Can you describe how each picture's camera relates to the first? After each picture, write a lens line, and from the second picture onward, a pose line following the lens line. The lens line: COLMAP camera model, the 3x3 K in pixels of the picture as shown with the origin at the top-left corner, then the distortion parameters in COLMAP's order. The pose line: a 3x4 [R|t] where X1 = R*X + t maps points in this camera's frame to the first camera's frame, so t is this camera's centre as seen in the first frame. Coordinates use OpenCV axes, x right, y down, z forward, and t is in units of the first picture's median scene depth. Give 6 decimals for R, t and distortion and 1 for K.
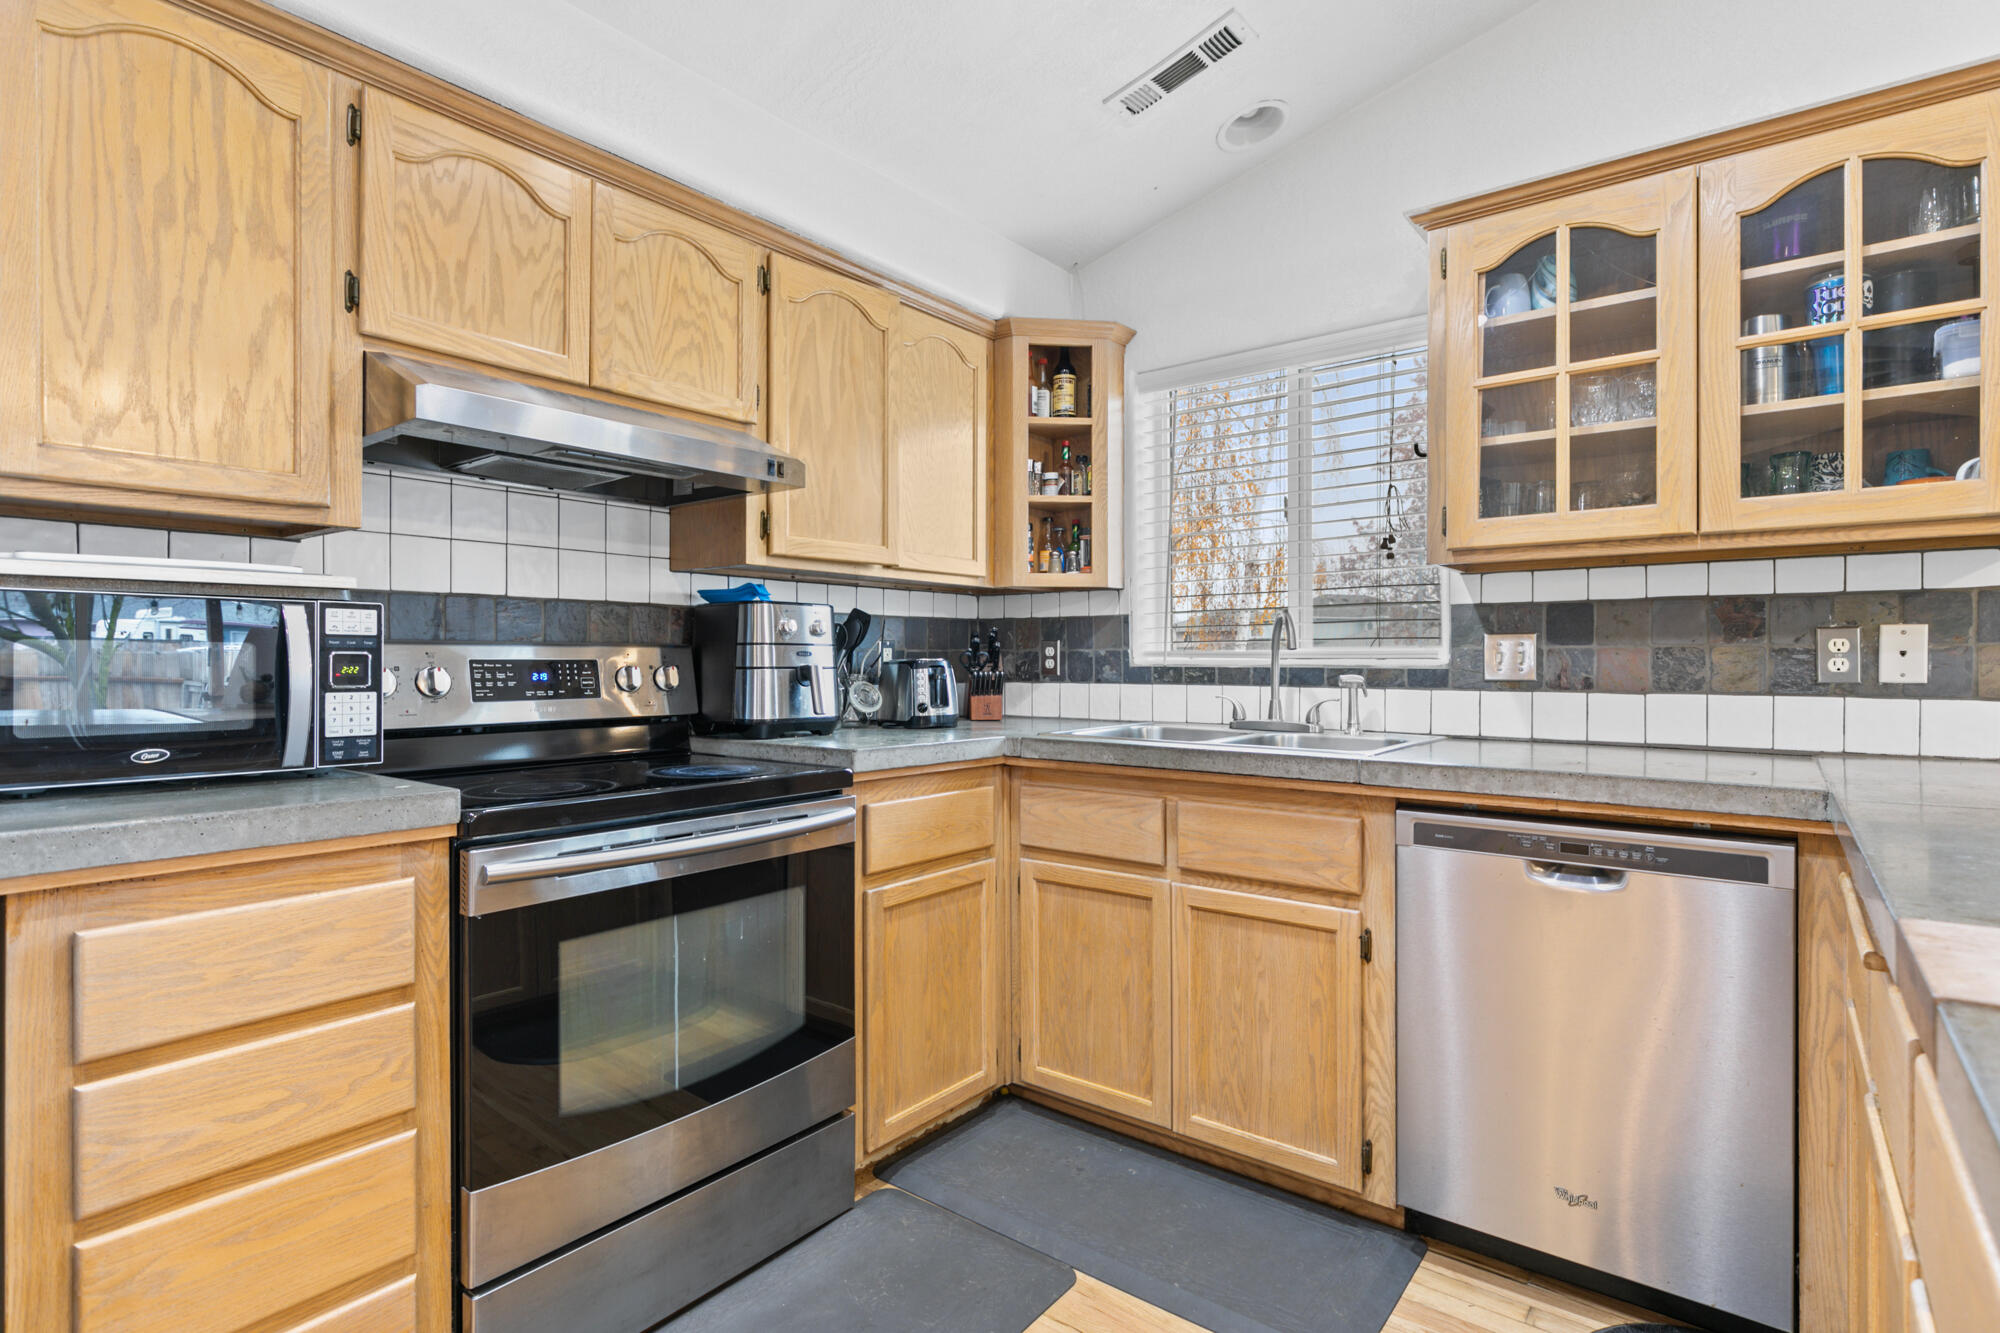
lens RADIAL K [[981.5, 0, 1009.8], [0, 981.5, 660.5], [0, 0, 1]] dist [-0.004872, 0.001505]
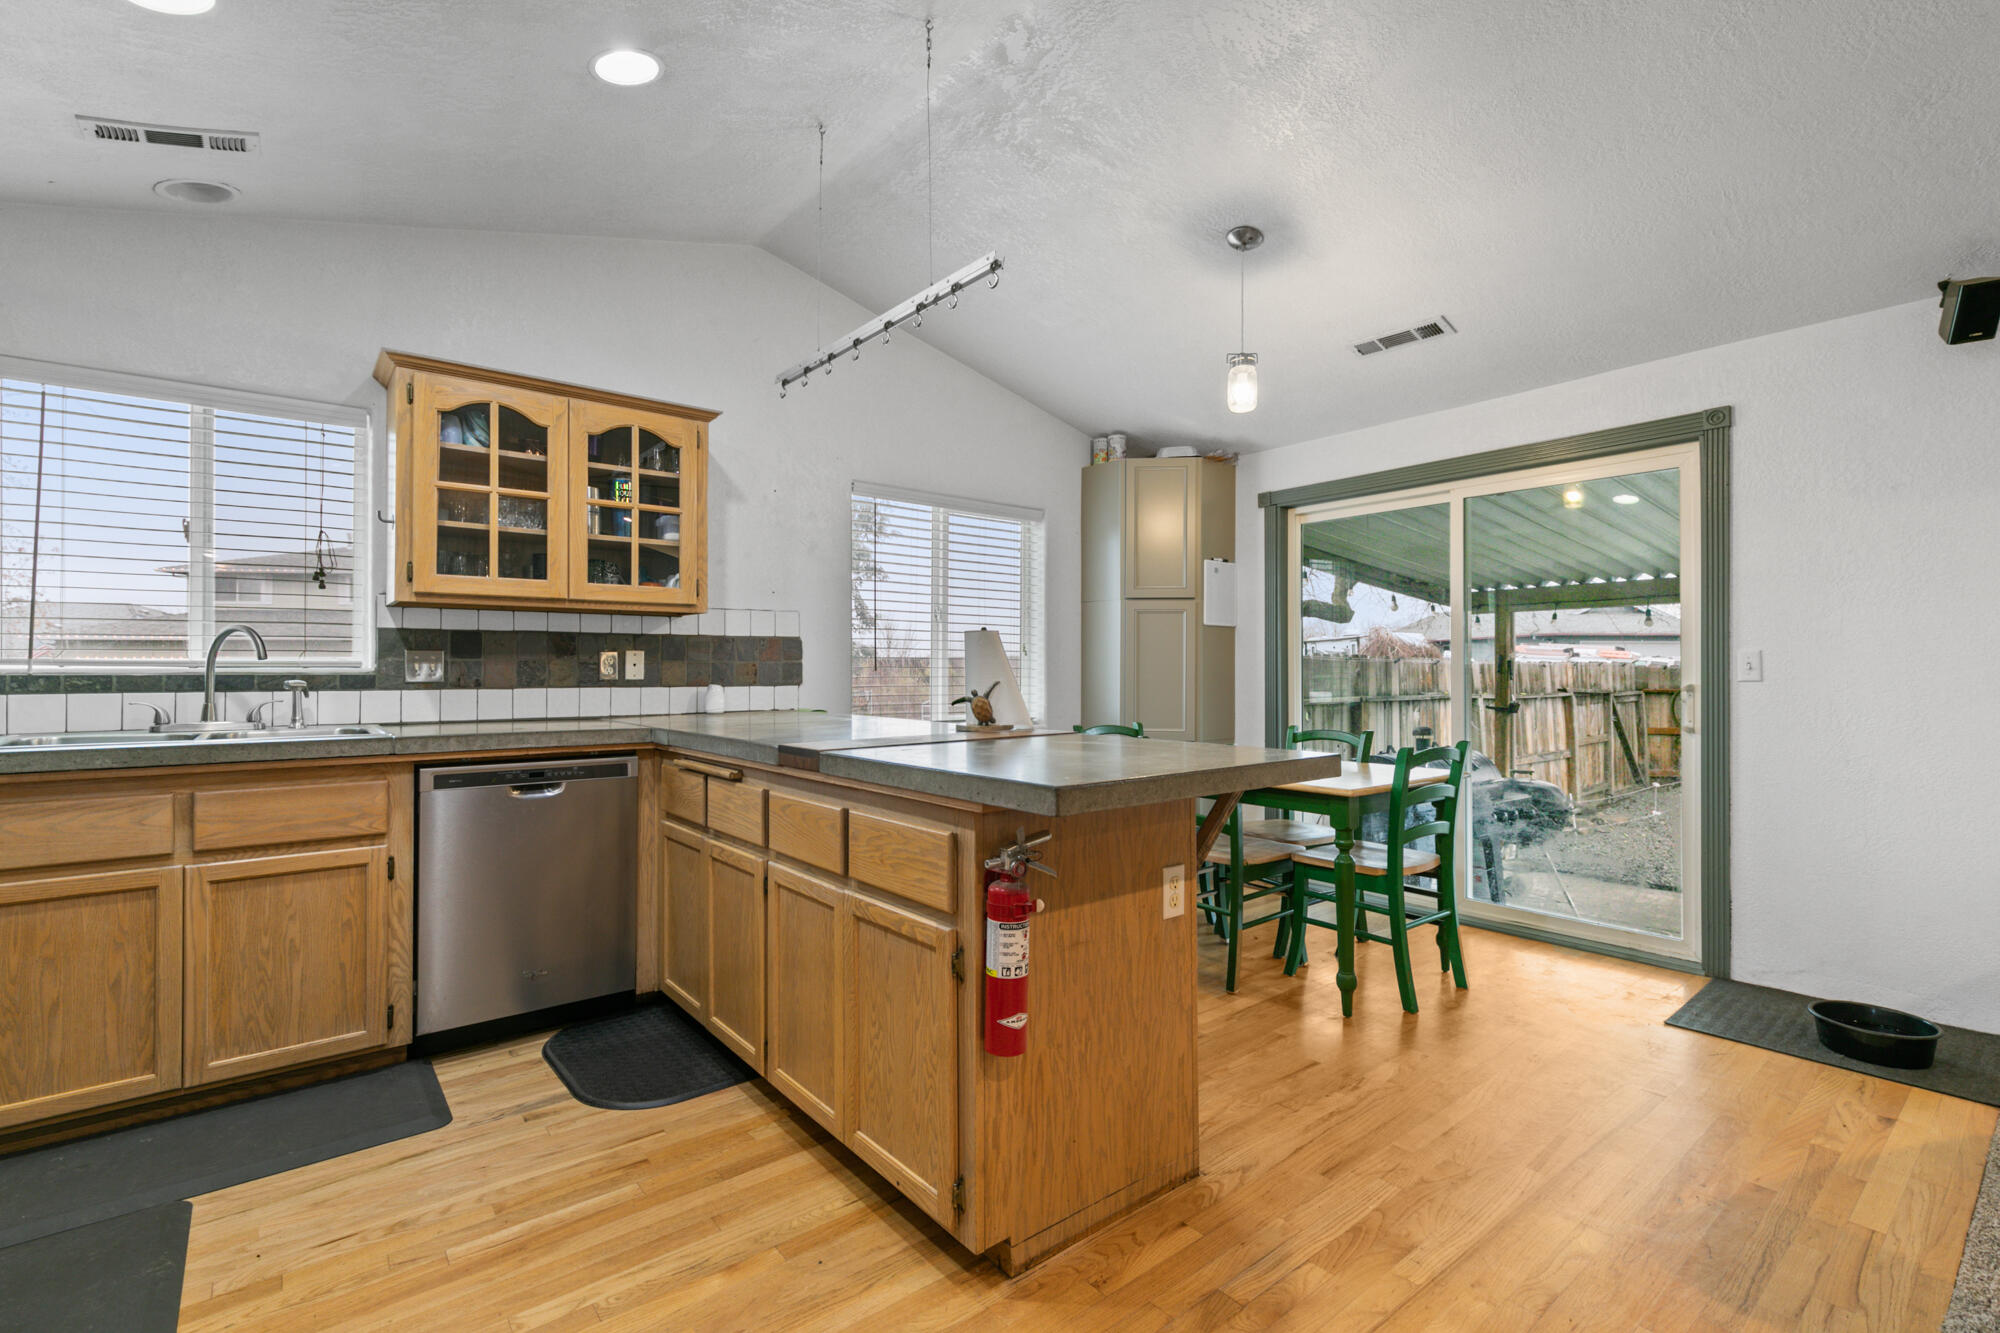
lens RADIAL K [[892.9, 0, 1009.4], [0, 892.9, 662.9], [0, 0, 1]] dist [0.004879, -0.000447]
pose [[0.226655, 0.005436, 0.973960, -0.694210], [0.001471, 0.999981, -0.005924, 0.000674], [-0.973974, 0.002775, 0.226642, -0.172357]]
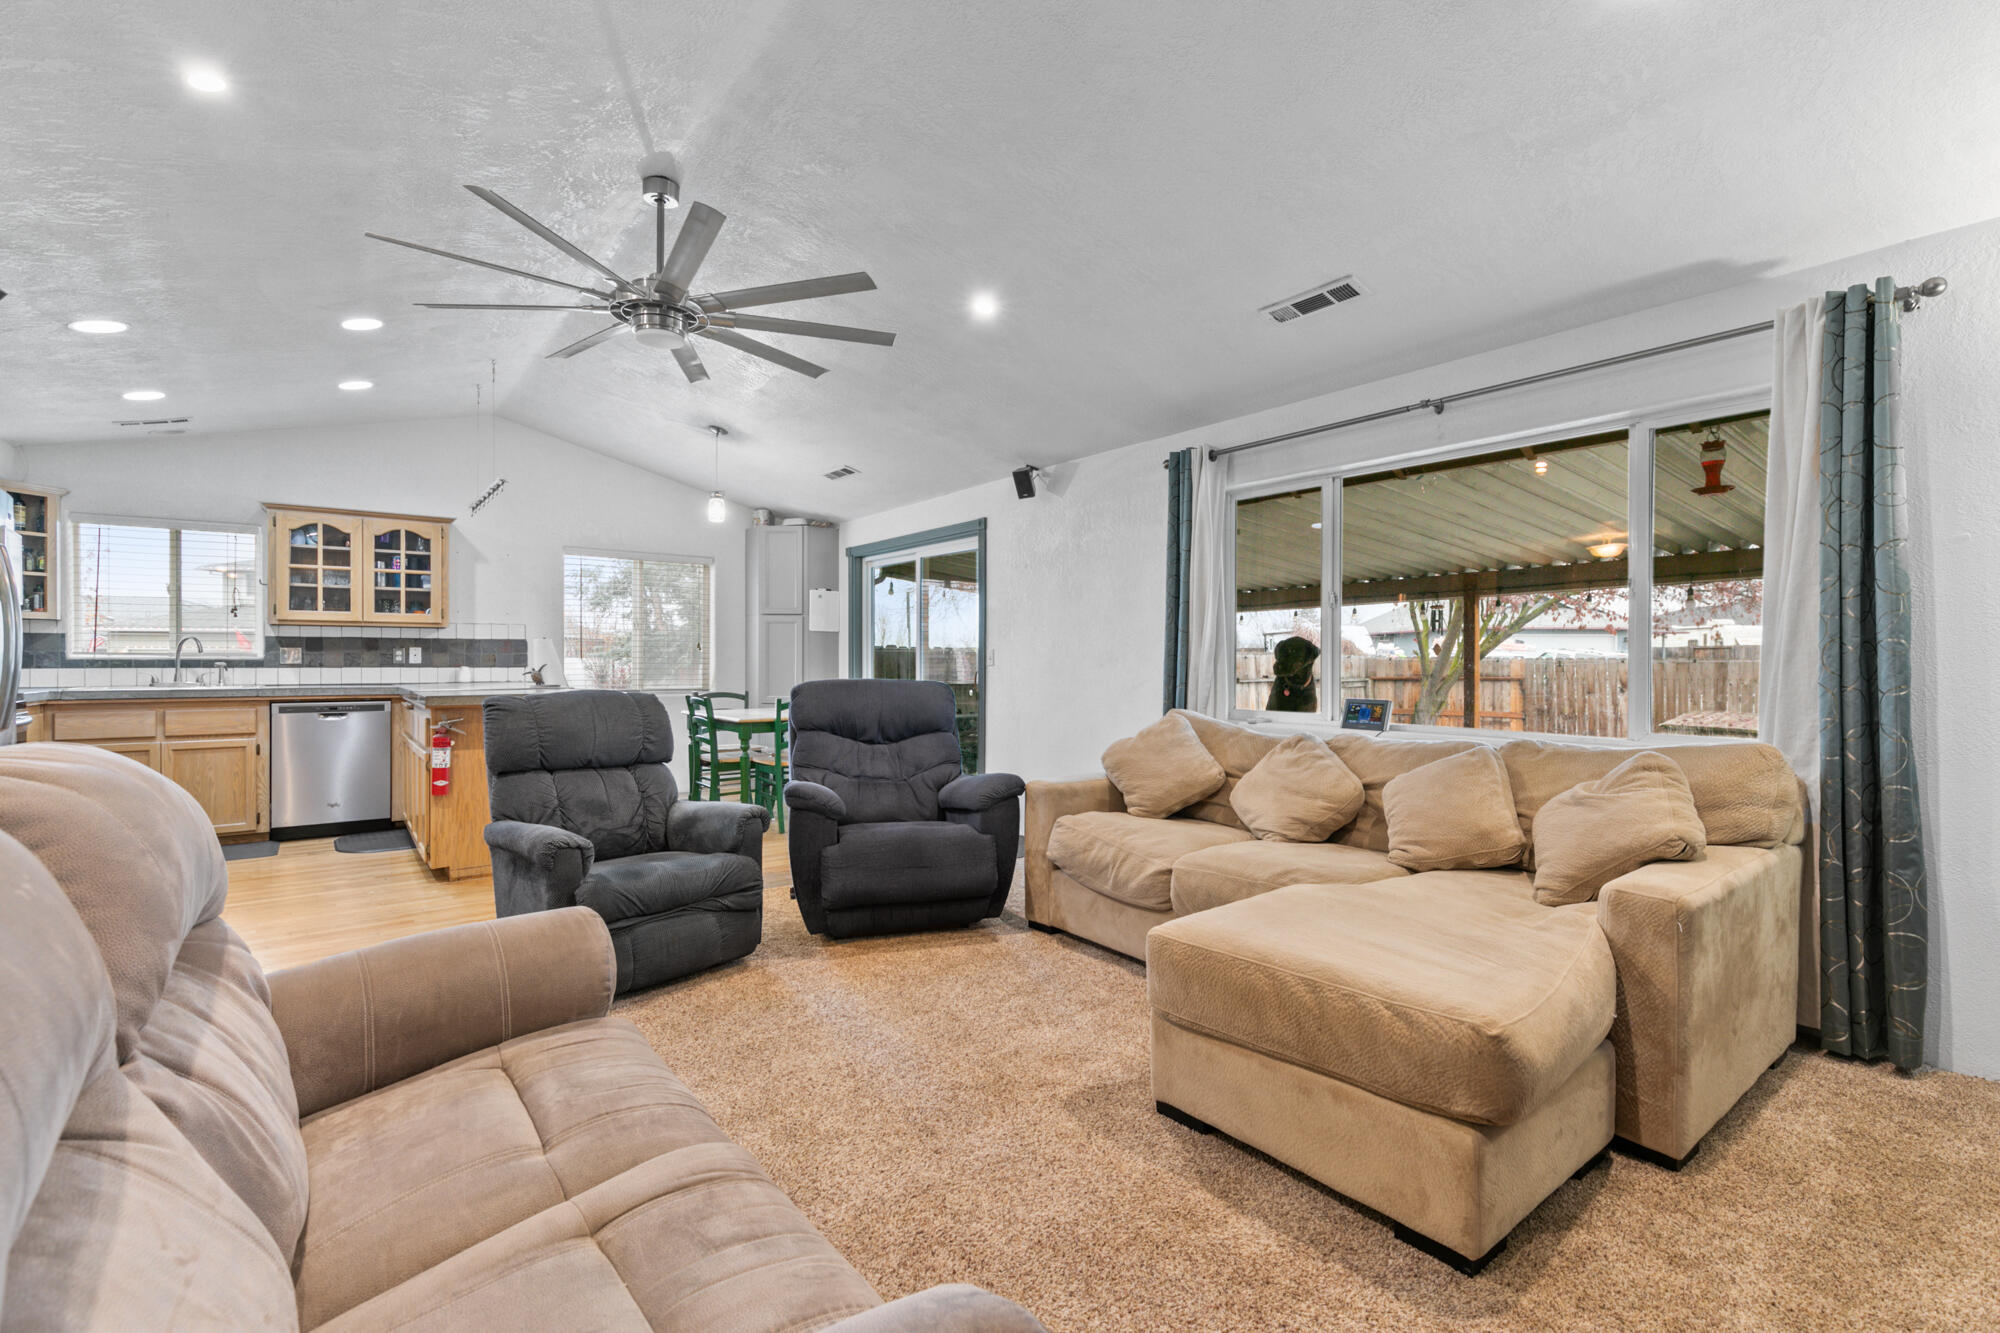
lens RADIAL K [[892.9, 0, 1008.9], [0, 892.9, 662.7], [0, 0, 1]] dist [0.004879, -0.000447]
pose [[0.254453, -0.004425, 0.967075, -1.730536], [-0.001549, 0.999986, 0.004983, 0.001170], [-0.967084, -0.002766, 0.254443, -1.967191]]
